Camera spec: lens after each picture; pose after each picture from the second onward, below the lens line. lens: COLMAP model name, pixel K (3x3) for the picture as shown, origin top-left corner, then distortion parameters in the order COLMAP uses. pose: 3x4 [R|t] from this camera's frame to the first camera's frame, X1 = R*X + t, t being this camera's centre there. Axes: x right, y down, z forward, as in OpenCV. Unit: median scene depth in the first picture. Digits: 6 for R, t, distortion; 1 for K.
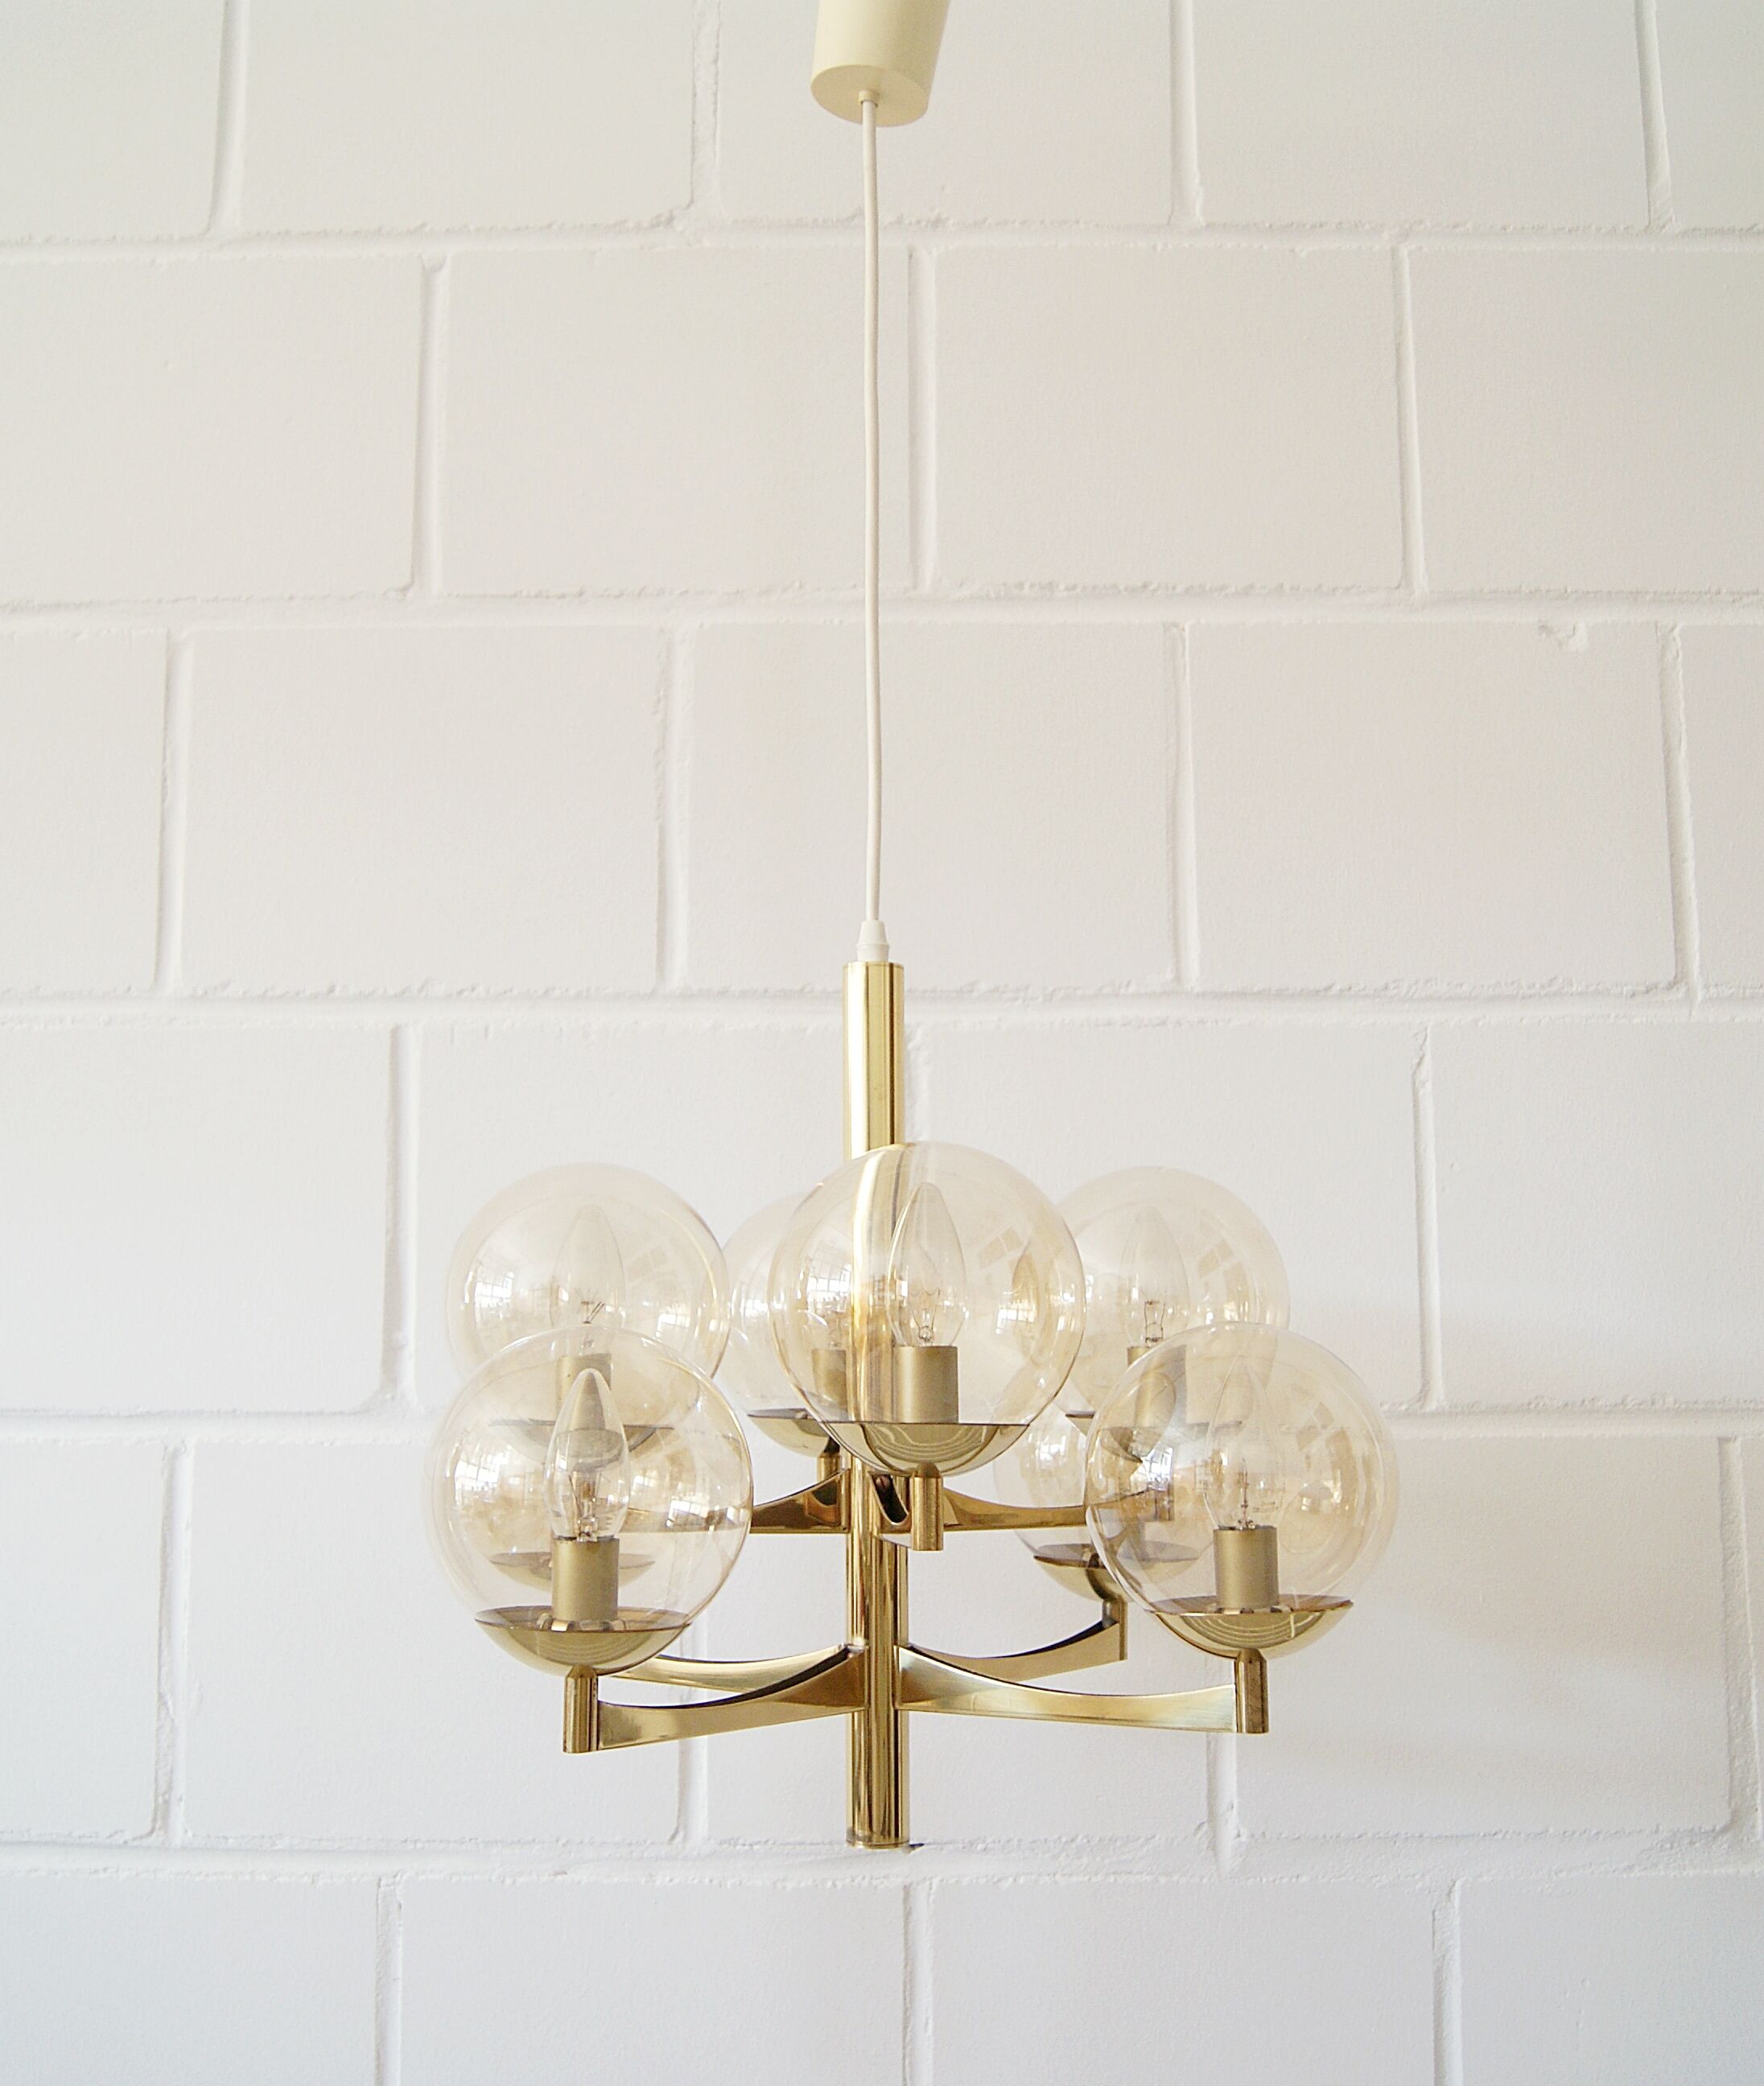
lens RADIAL K [[2540.2, 0, 918.7], [0, 2540.2, 1050.2], [0, 0, 1]] dist [-0.092376, 0.005570]
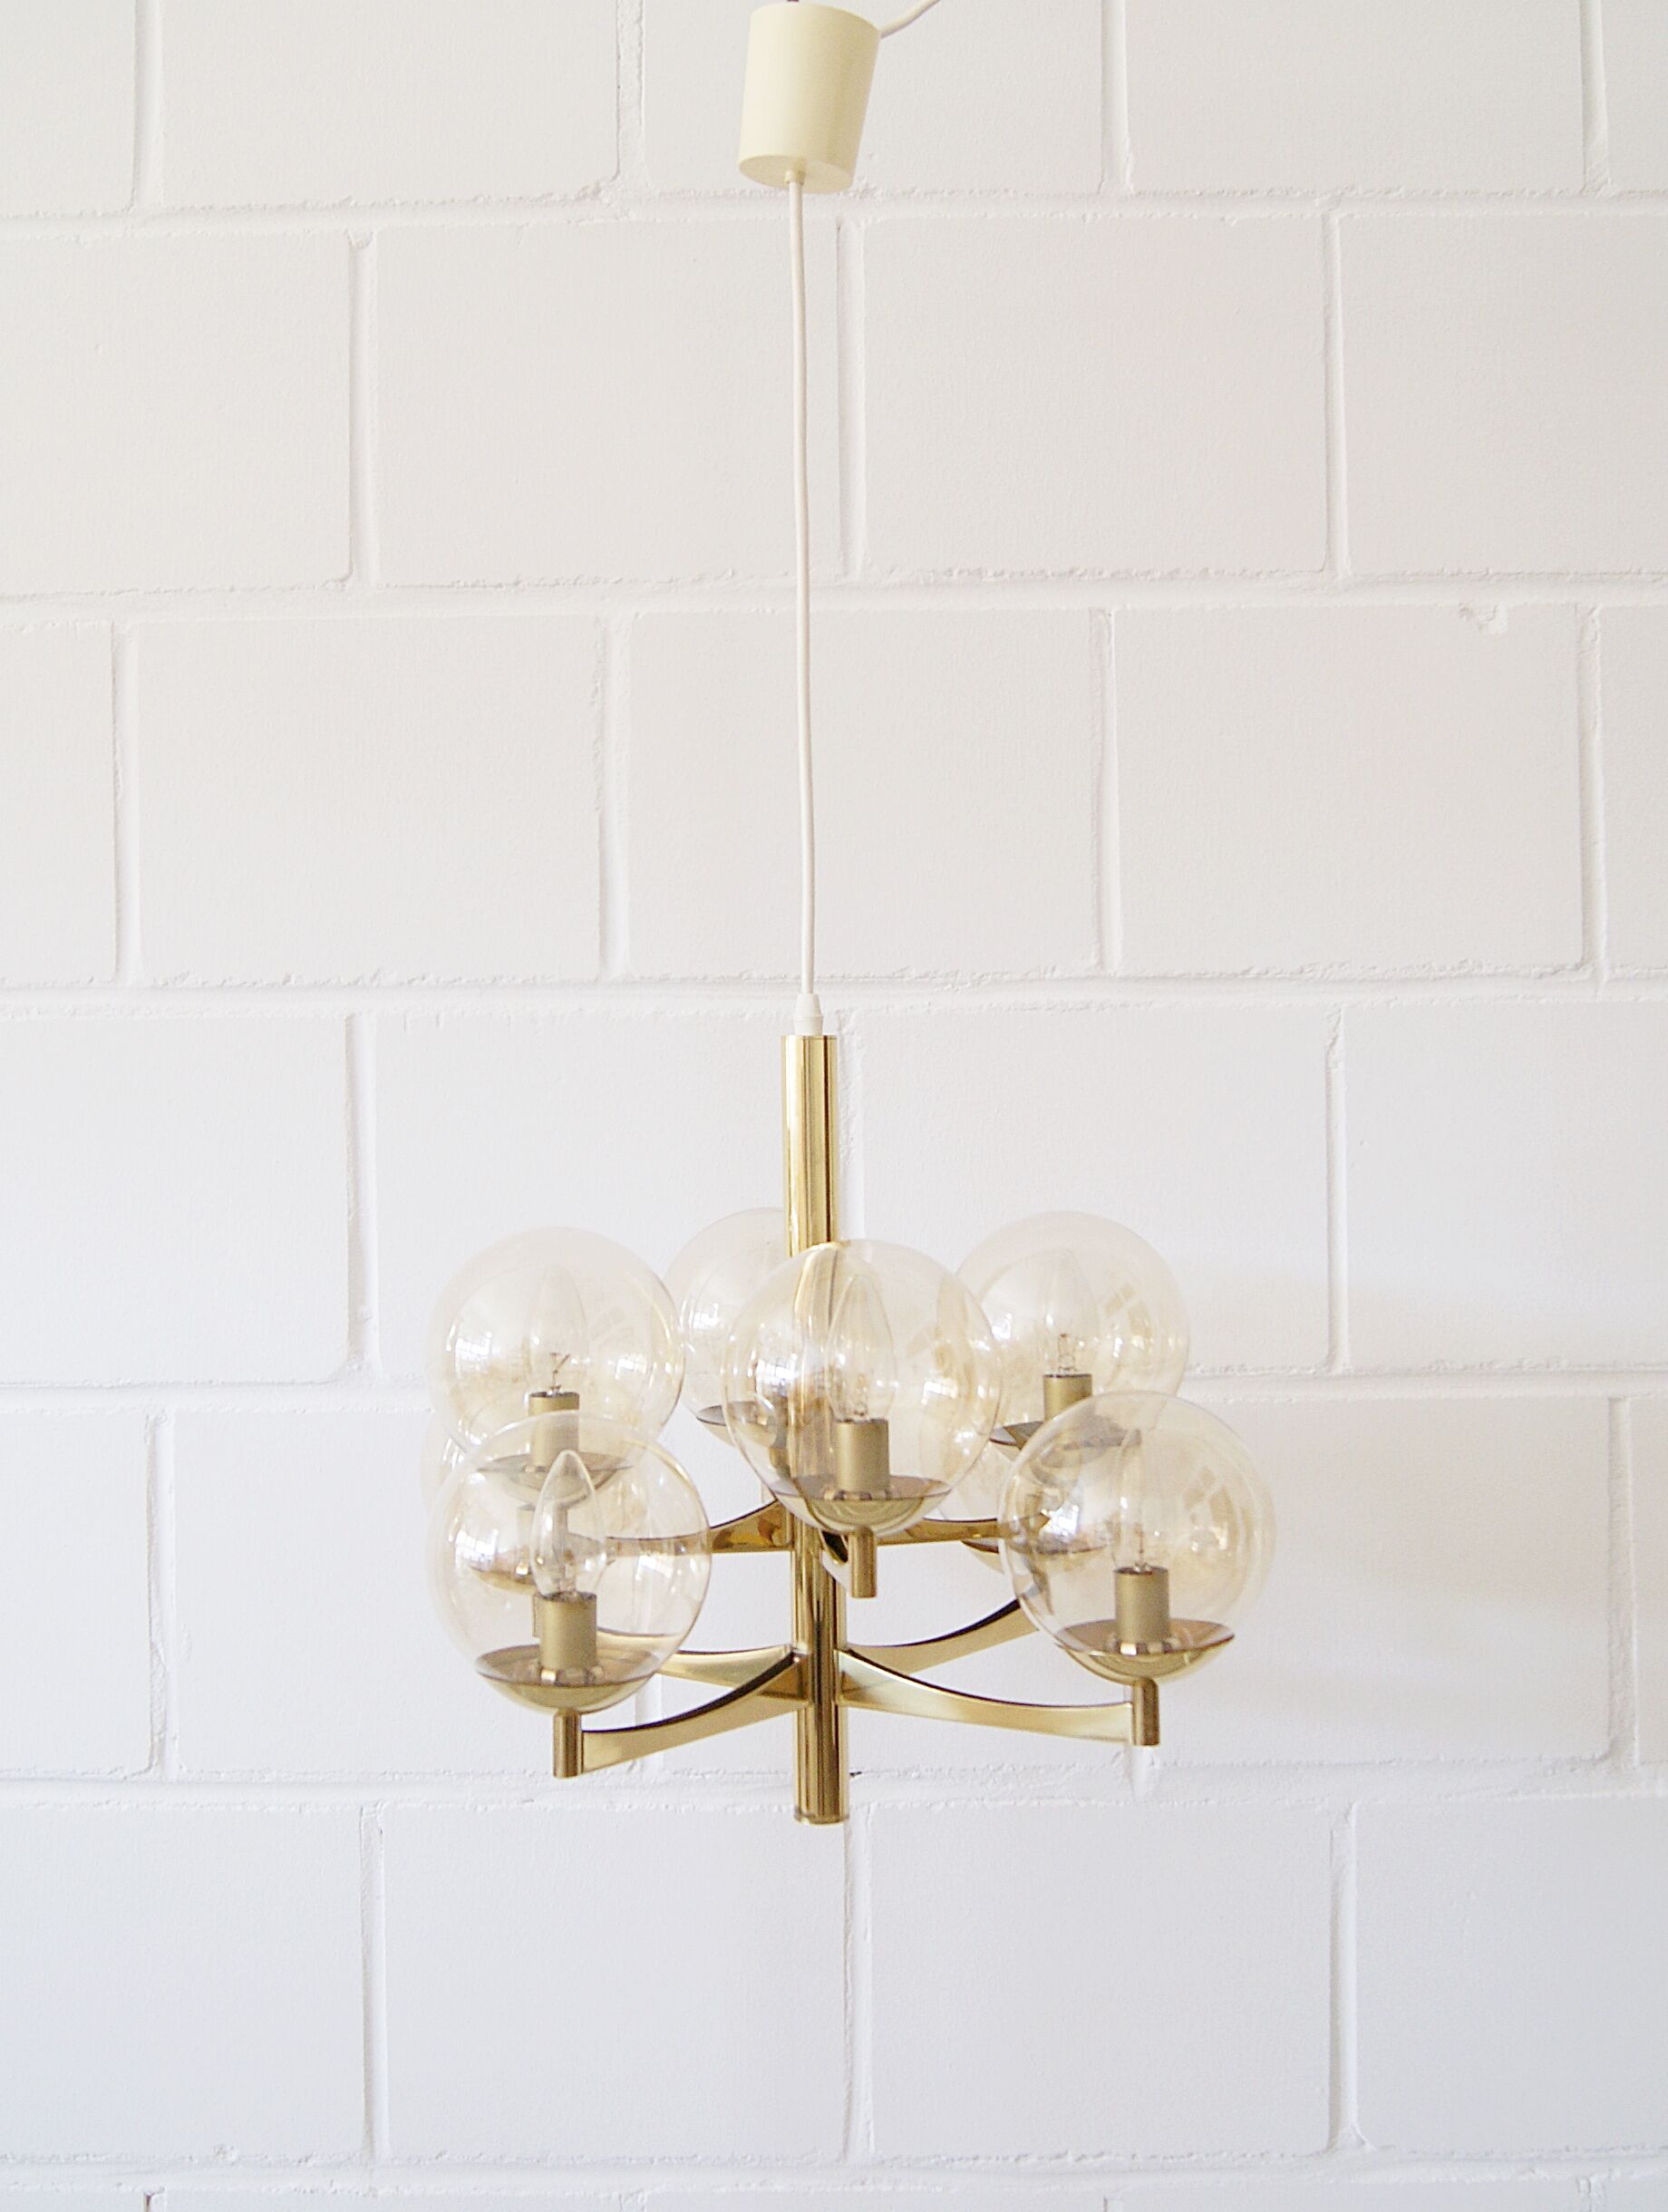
lens RADIAL K [[2834.8, 0, 849.0], [0, 2834.8, 1096.0], [0, 0, 1]] dist [-0.090233, 0.010049]
pose [[0.999964, -0.006829, -0.004984, 0.004370], [0.007461, 0.990073, 0.140356, -0.141148], [0.003976, -0.140389, 0.990088, -0.159720]]
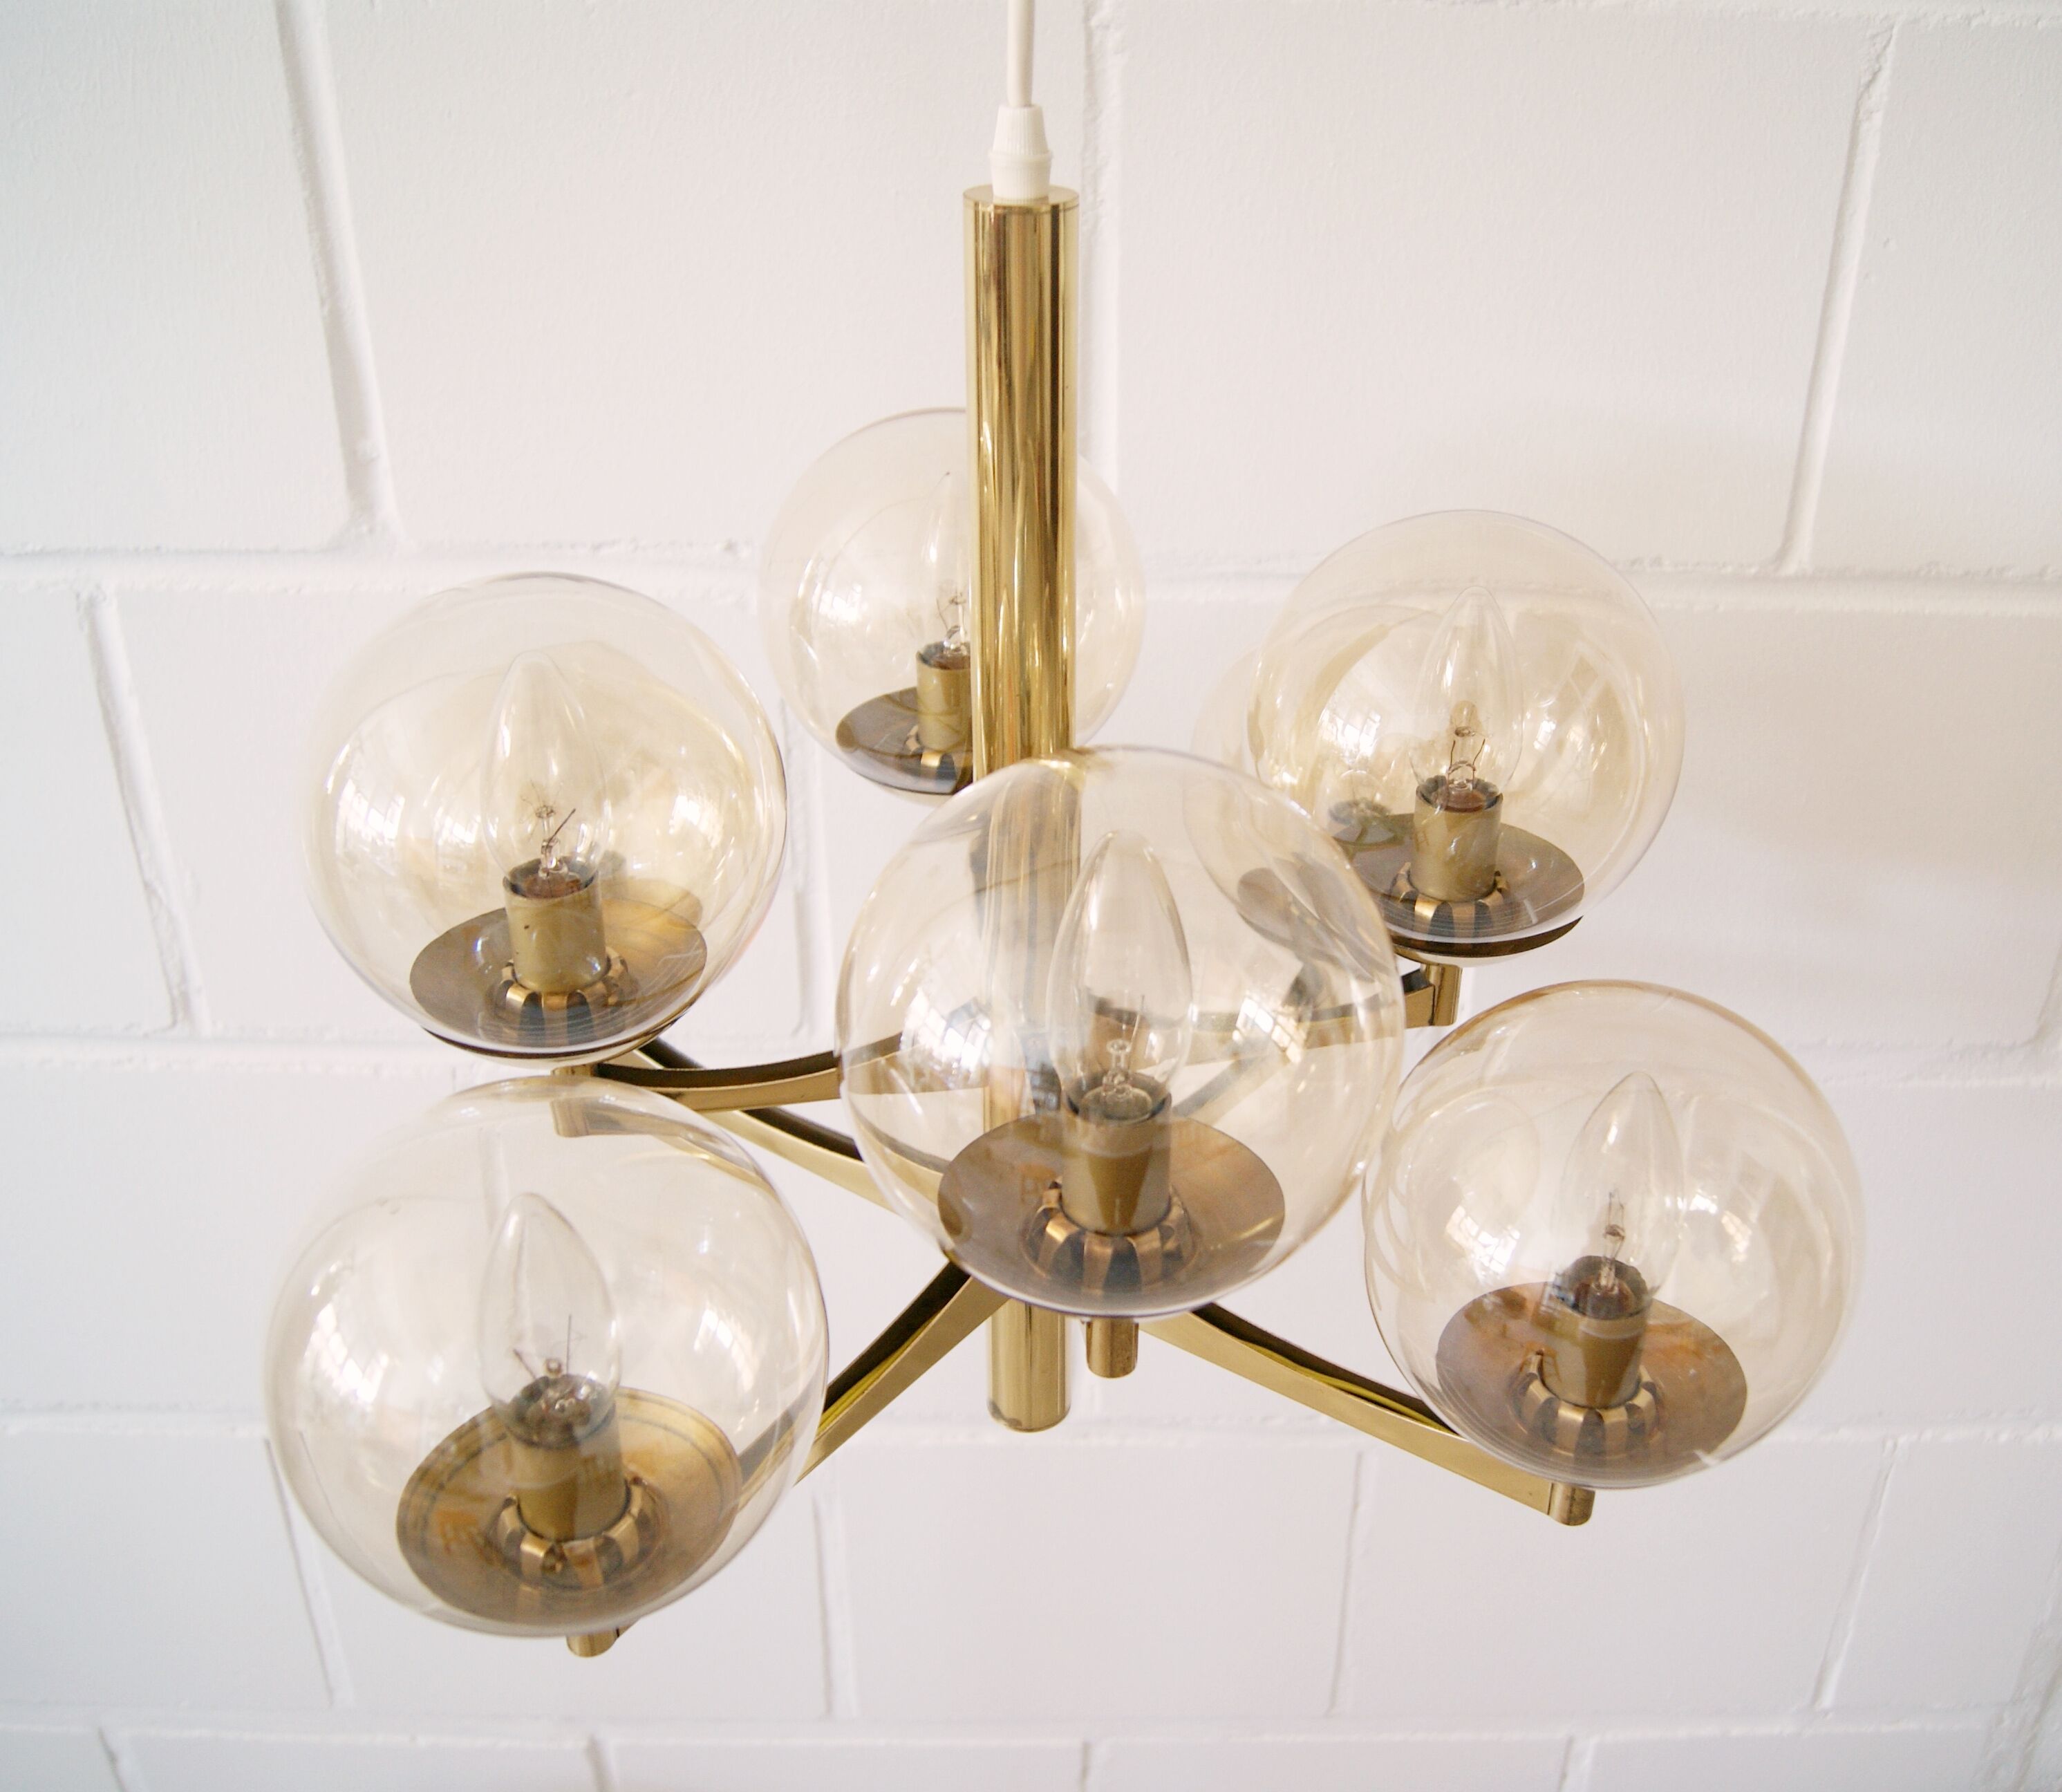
lens RADIAL K [[2090.4, 0, 1163.3], [0, 2090.4, 927.5], [0, 0, 1]] dist [-0.092850, 0.018250]
pose [[0.999177, 0.013888, 0.038103, -0.002236], [-0.034463, 0.786034, 0.617221, -0.144572], [-0.021379, -0.618027, 0.785866, 0.463194]]
